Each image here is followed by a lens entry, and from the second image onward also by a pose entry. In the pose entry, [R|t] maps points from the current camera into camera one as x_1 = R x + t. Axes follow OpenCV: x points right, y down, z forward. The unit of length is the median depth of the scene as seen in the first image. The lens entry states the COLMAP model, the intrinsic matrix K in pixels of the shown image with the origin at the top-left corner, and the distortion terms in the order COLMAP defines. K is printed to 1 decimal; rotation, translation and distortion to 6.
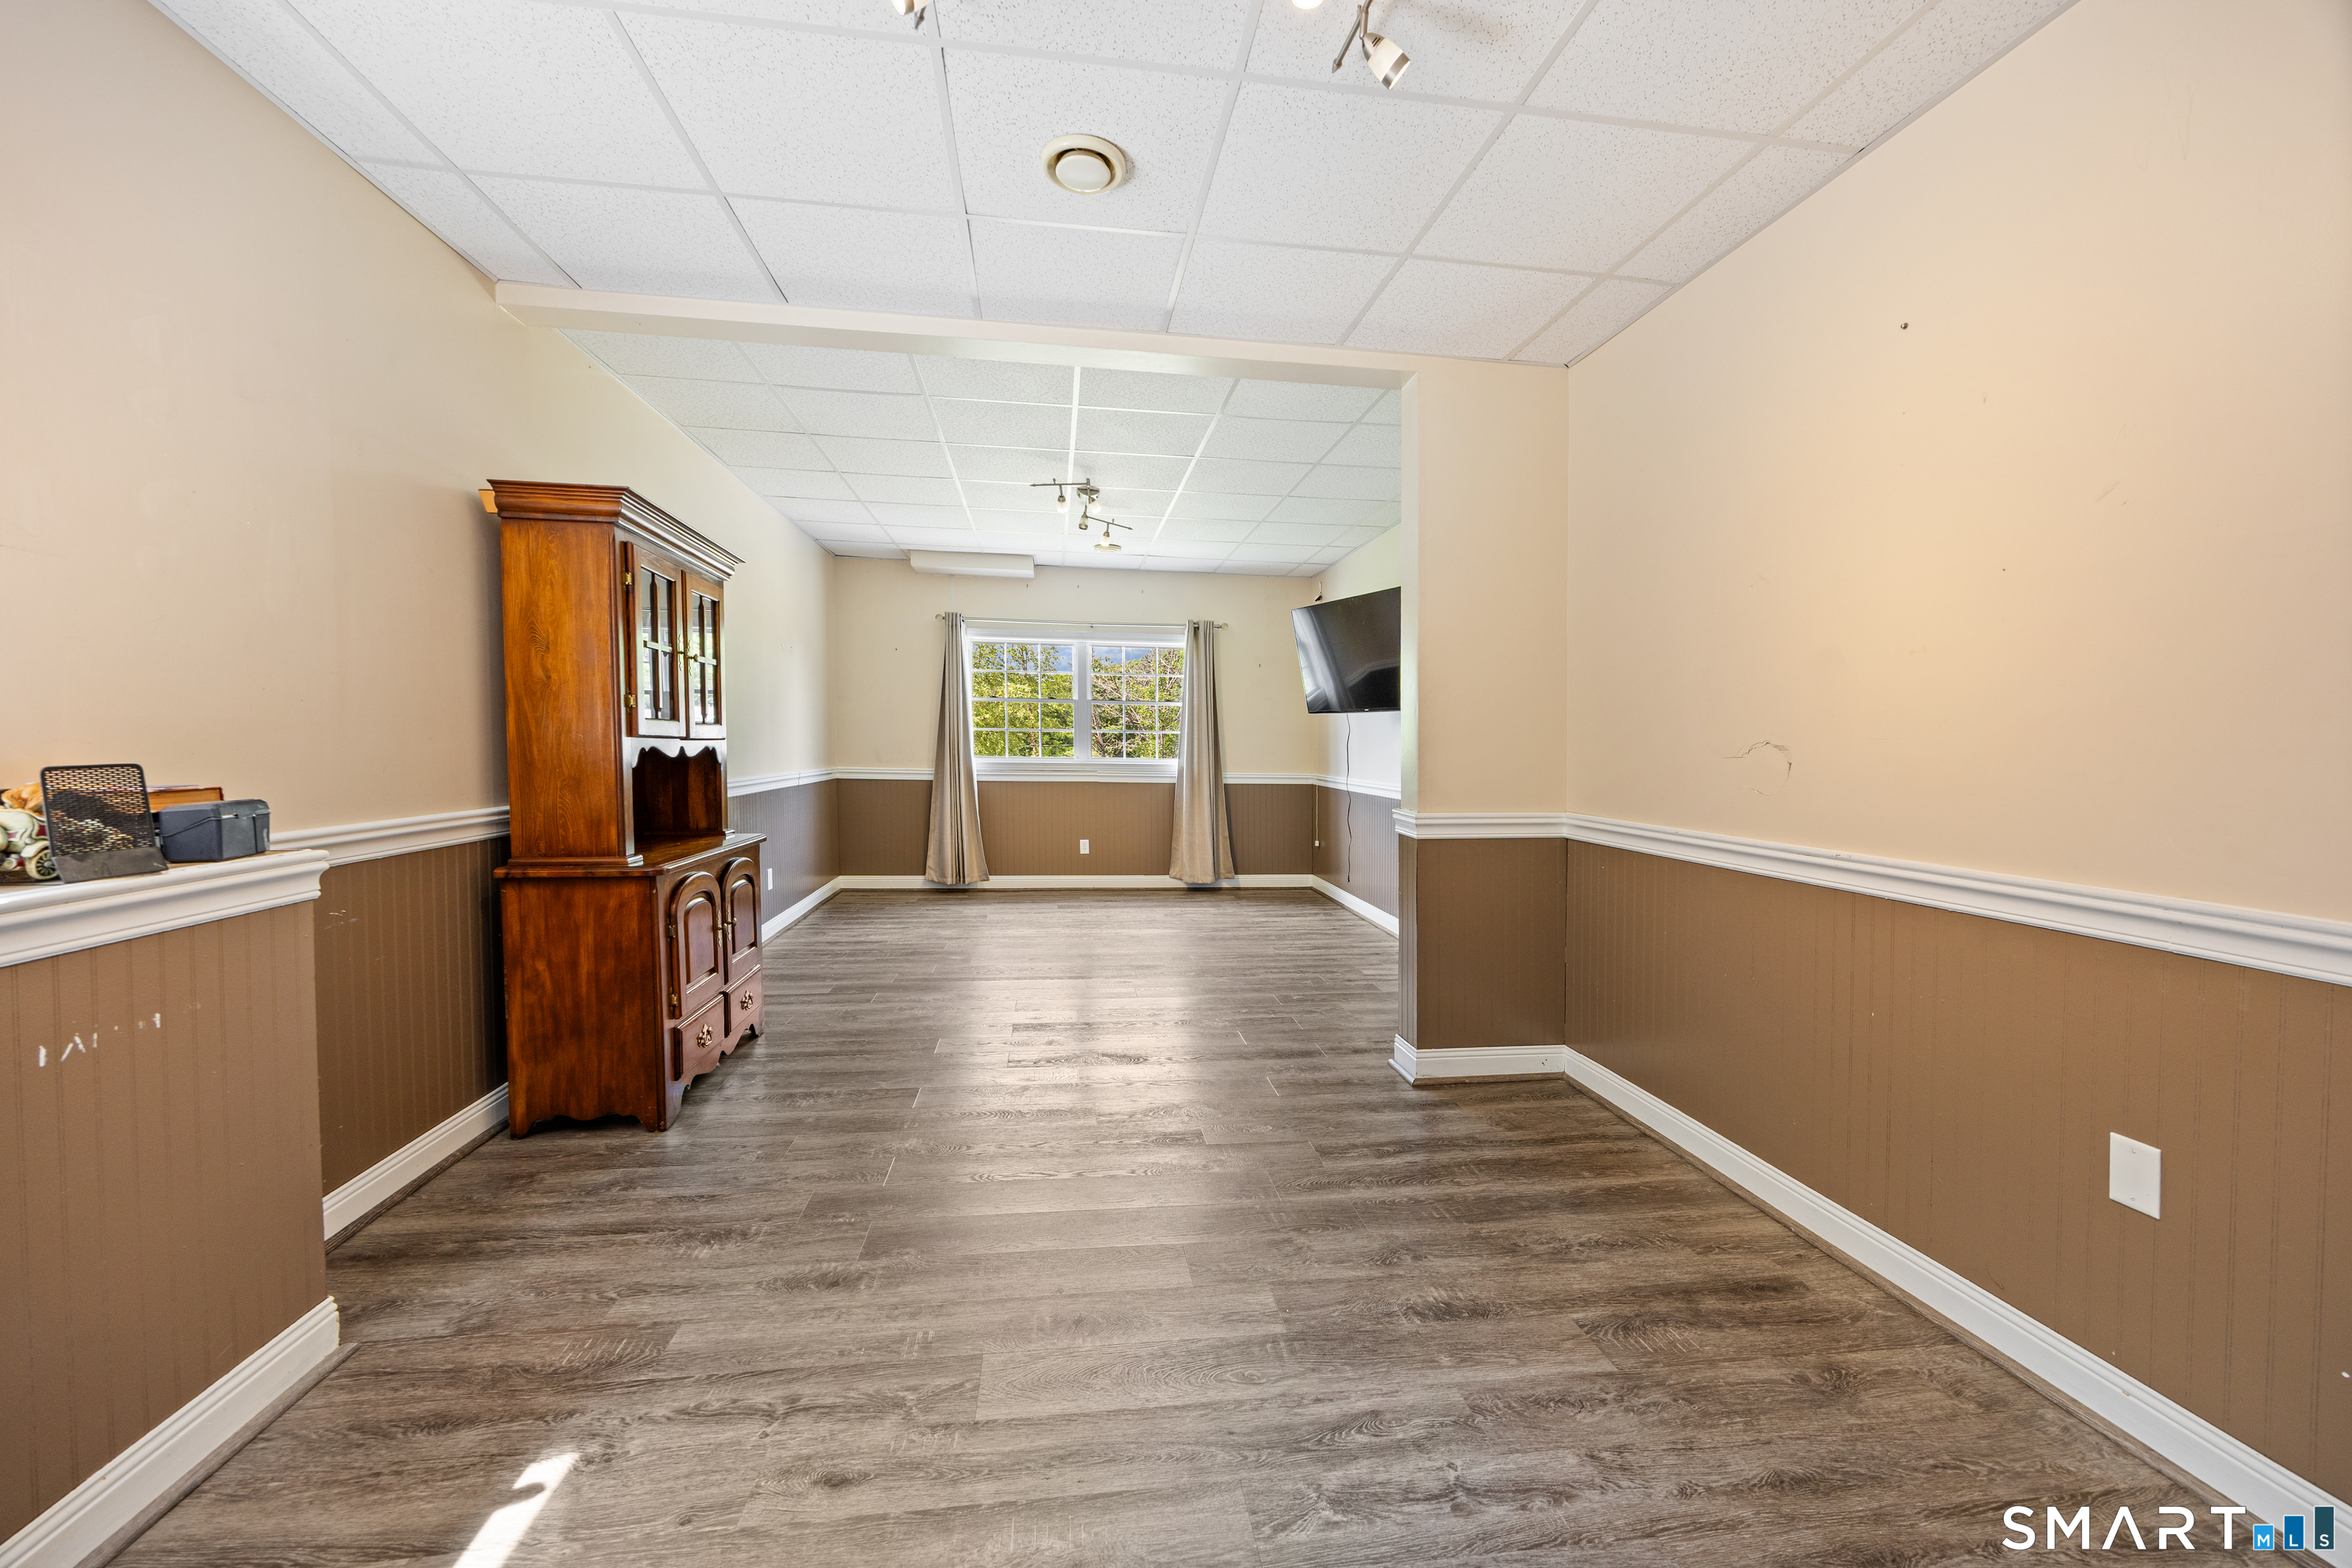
lens RADIAL K [[914.0, 0, 1178.8], [0, 914.0, 776.0], [0, 0, 1]] dist [-0.001181, 0.000779]
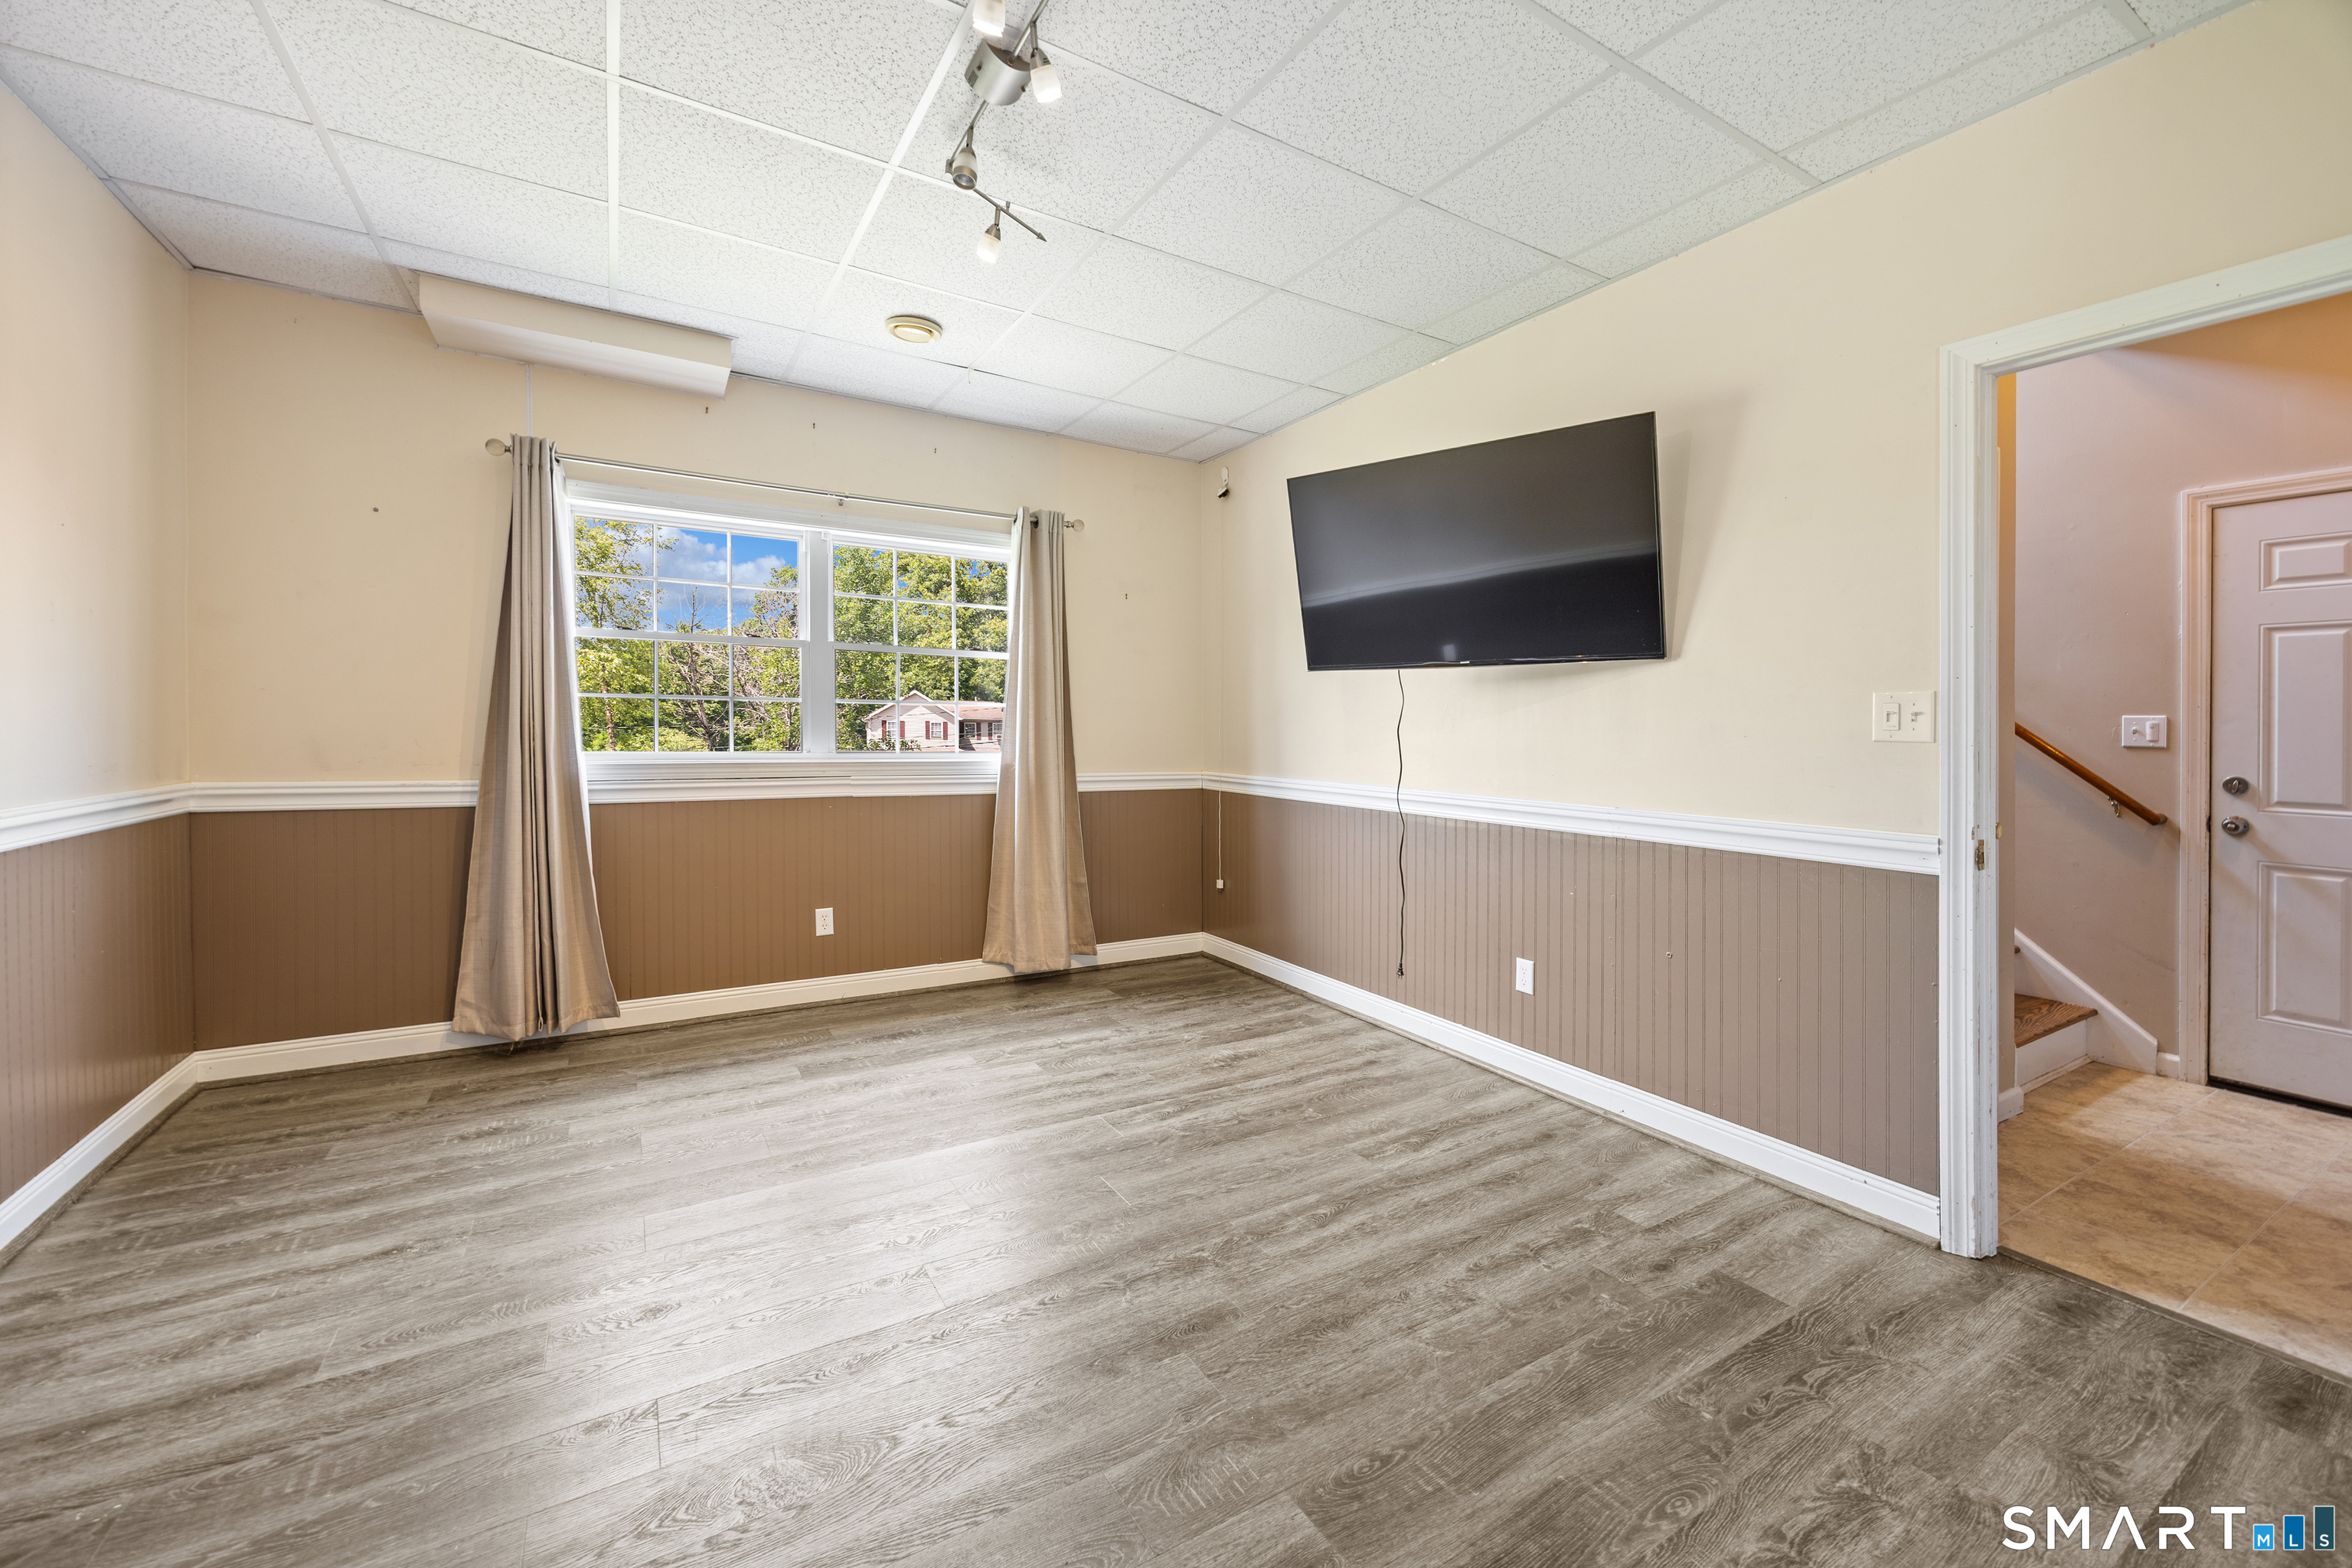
lens RADIAL K [[915.3, 0, 1169.9], [0, 915.3, 729.8], [0, 0, 1]] dist [-0.000549, 0.000326]
pose [[0.918518, -0.001350, 0.395377, -0.339155], [0.013063, 0.999552, -0.026934, -0.041208], [-0.395163, 0.029905, 0.918124, 1.148292]]
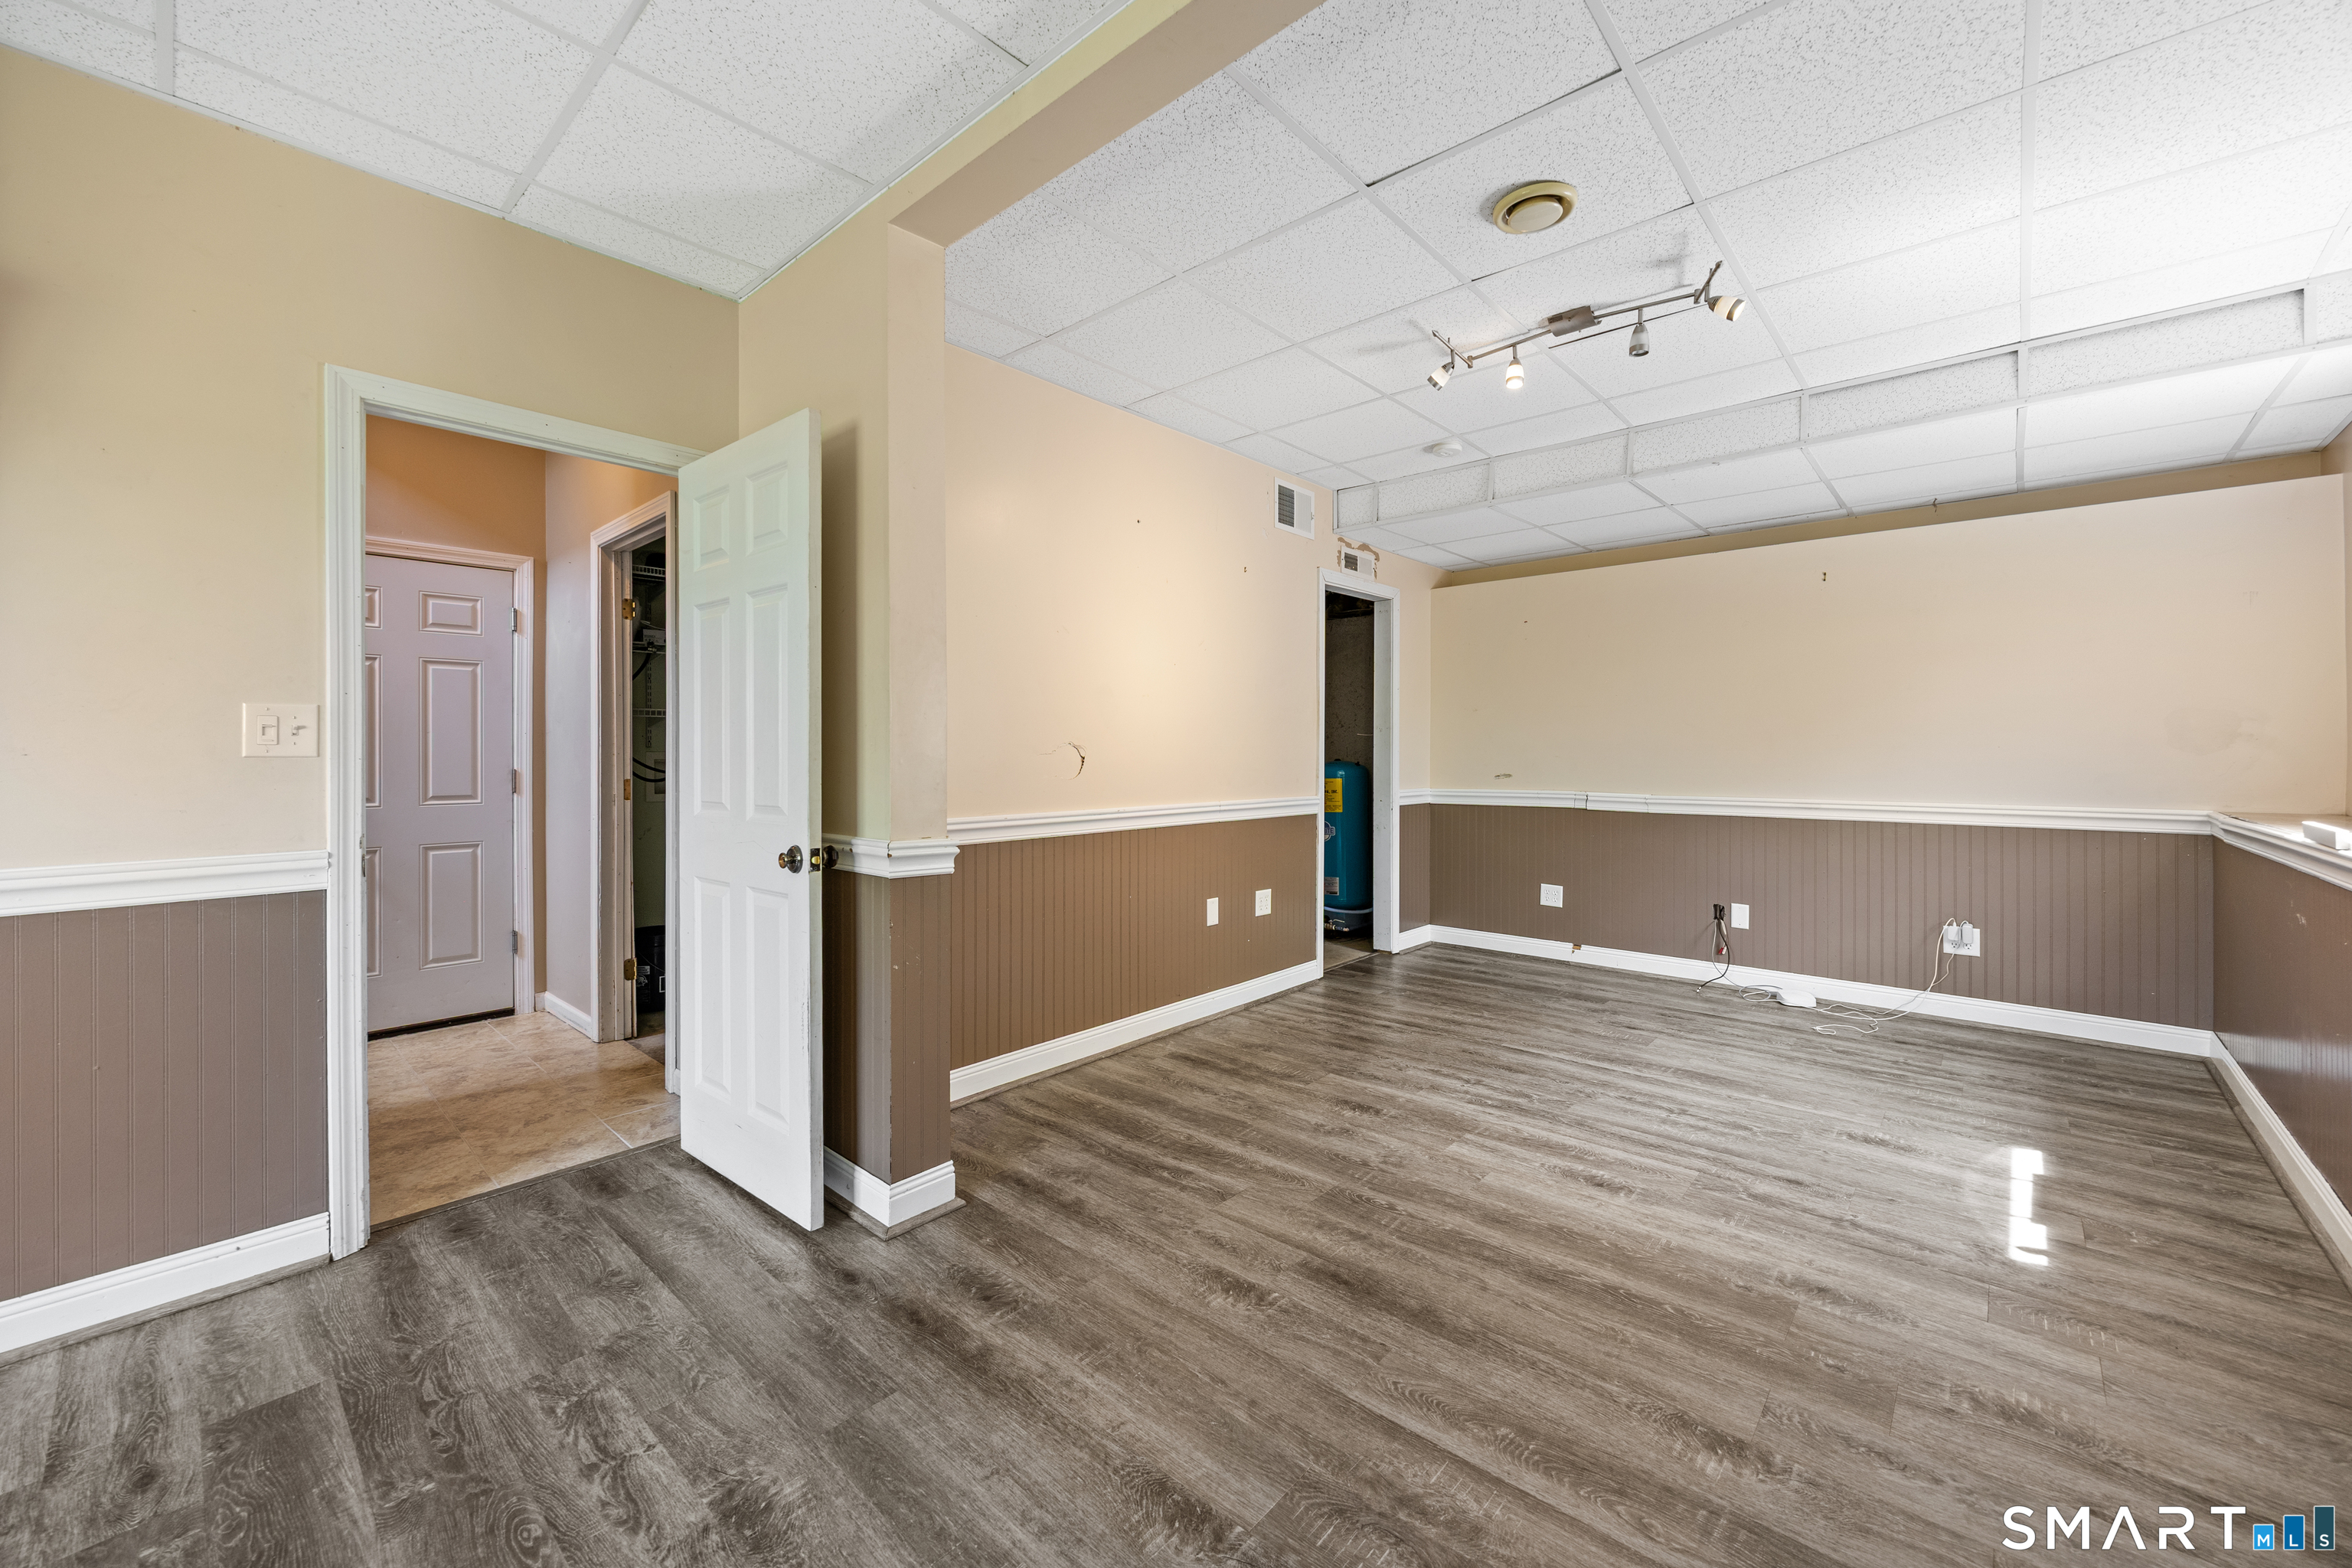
lens RADIAL K [[922.1, 0, 1174.2], [0, 922.1, 725.7], [0, 0, 1]] dist [0.001826, 0.000633]
pose [[-0.644438, 0.005742, 0.764635, -0.499006], [0.017115, 0.999830, 0.006916, -0.062473], [-0.764465, 0.017544, -0.644426, 1.563547]]
